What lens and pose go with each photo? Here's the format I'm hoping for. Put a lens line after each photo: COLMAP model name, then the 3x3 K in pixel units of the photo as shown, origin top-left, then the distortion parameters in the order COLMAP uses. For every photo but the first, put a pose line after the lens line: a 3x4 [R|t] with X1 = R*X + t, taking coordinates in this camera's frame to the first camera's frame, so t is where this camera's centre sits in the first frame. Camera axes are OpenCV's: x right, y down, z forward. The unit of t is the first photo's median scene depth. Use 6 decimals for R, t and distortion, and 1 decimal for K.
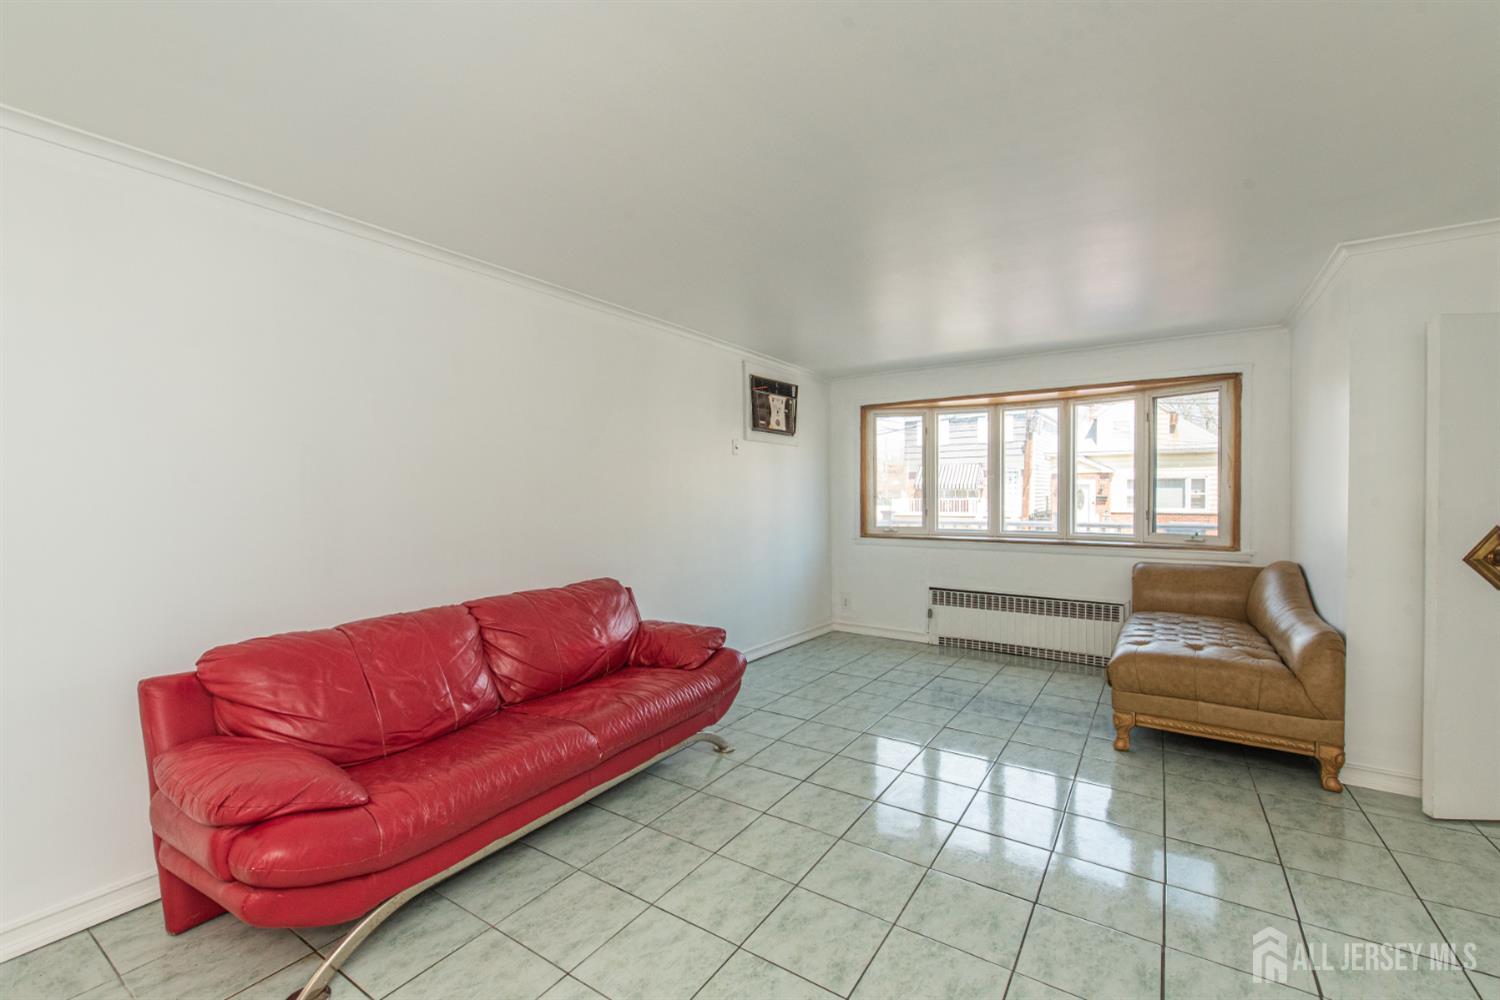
lens RADIAL K [[624.0, 0, 742.3], [0, 624.0, 508.1], [0, 0, 1]] dist [0.000962, -0.000106]
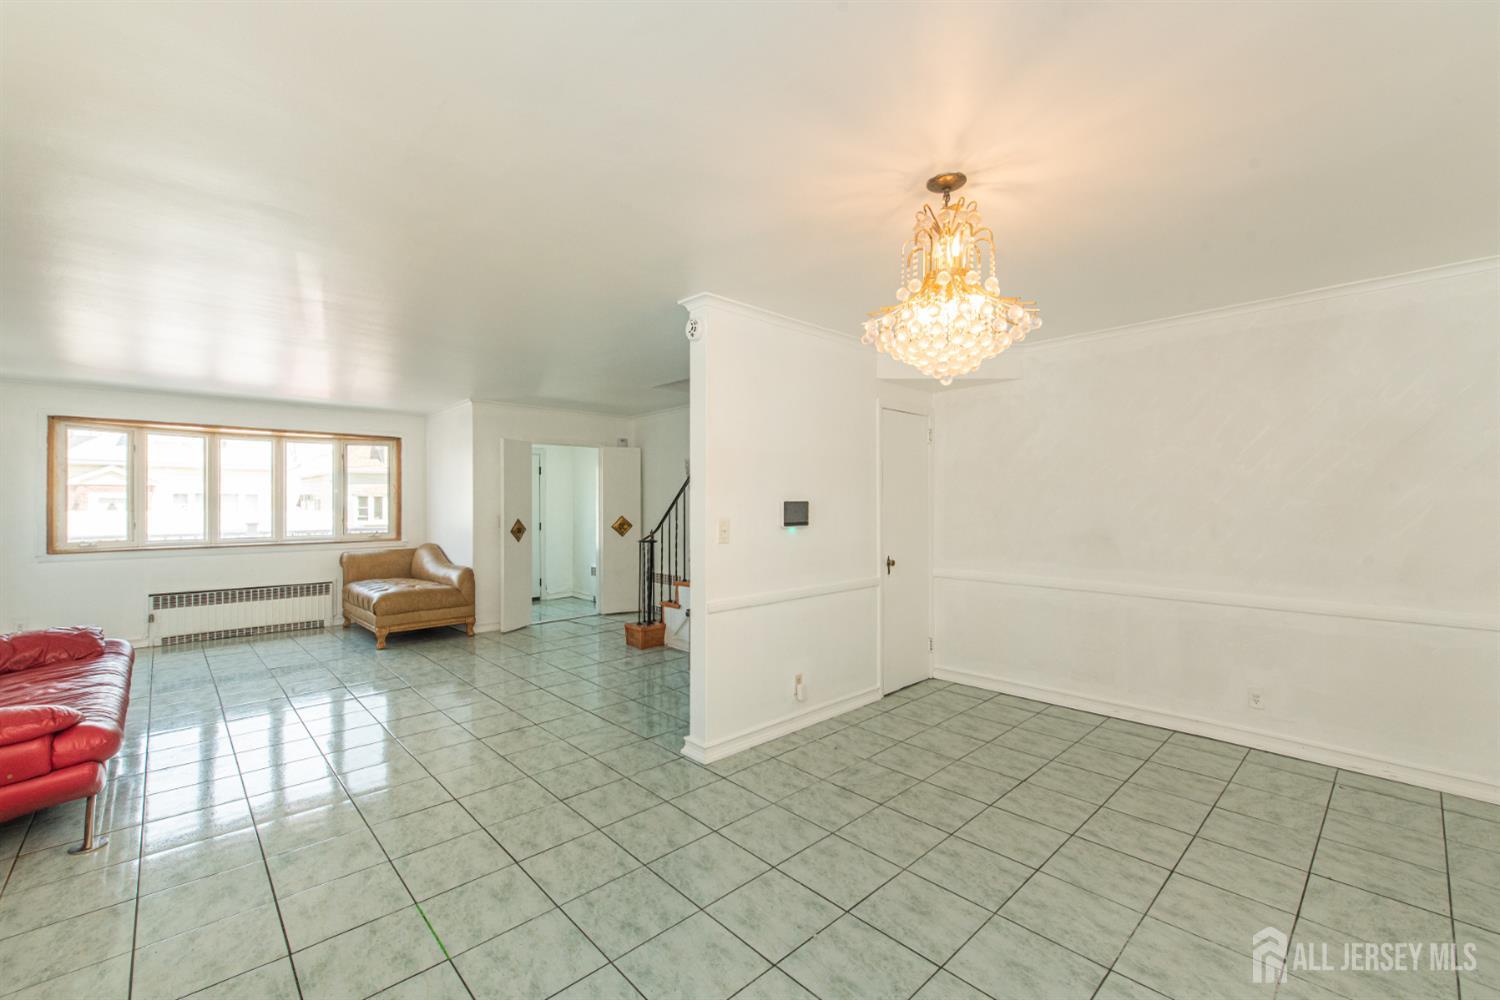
lens RADIAL K [[620.5, 0, 771.9], [0, 620.5, 495.7], [0, 0, 1]] dist [-0.002239, -0.000473]
pose [[0.193963, 0.015410, 0.980888, -0.571436], [0.025214, 0.999468, -0.020688, 0.005549], [-0.980685, 0.028744, 0.193472, -0.283987]]
